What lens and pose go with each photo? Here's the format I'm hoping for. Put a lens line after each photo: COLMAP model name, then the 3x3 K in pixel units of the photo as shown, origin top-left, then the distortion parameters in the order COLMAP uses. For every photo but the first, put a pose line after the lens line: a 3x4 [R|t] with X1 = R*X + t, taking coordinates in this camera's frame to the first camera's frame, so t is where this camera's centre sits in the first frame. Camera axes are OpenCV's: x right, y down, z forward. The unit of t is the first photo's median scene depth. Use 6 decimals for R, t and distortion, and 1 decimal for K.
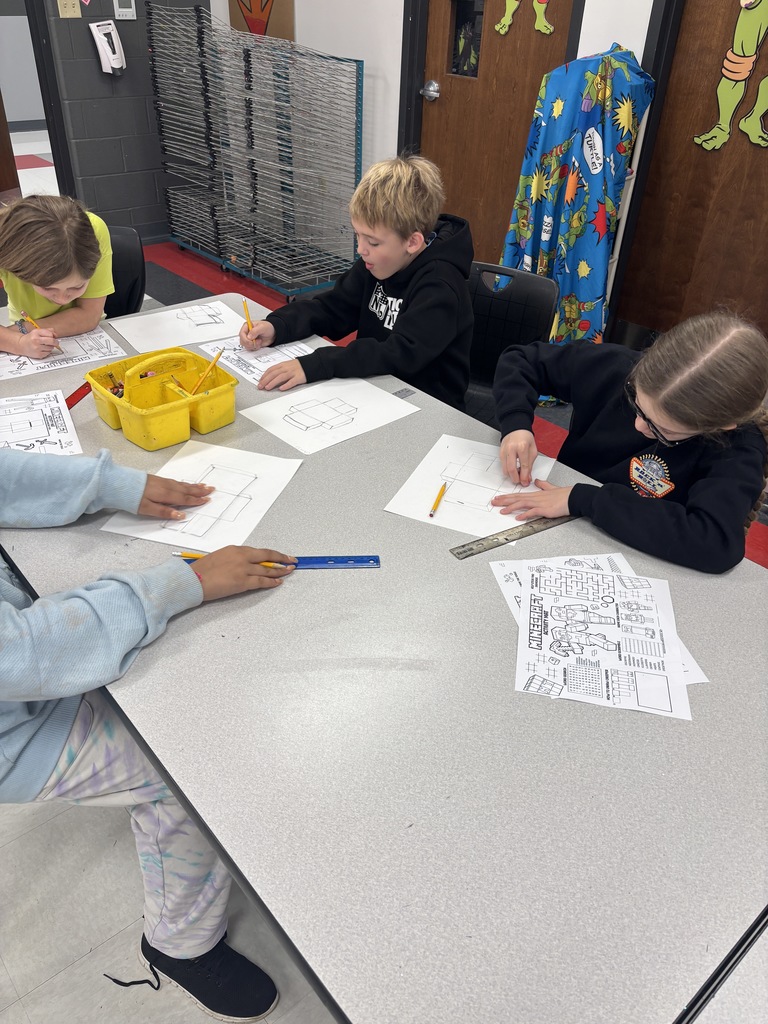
lens RADIAL K [[789.6, 0, 383.5], [0, 789.6, 510.3], [0, 0, 1]] dist [0.023531, -0.030723]
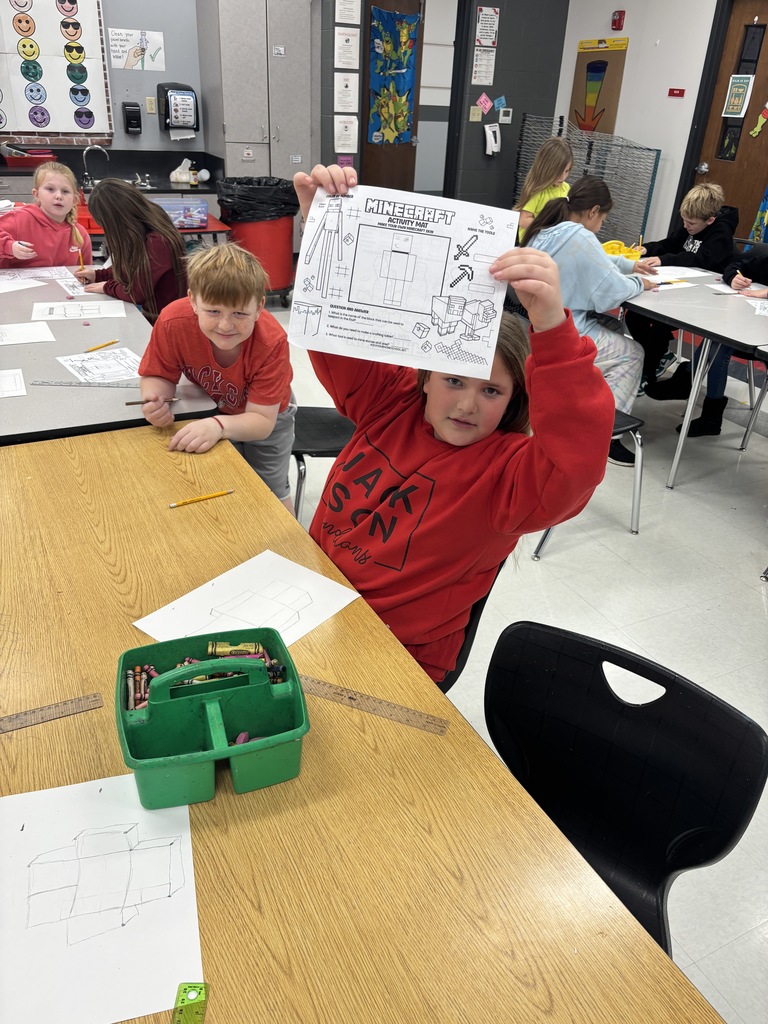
lens RADIAL K [[789.6, 0, 384.6], [0, 789.6, 512.6], [0, 0, 1]] dist [0.023531, -0.030723]
pose [[0.968889, 0.129375, -0.210988, -0.138914], [-0.151029, 0.984432, -0.089905, 0.416806], [0.196072, 0.118974, 0.973345, -0.638637]]
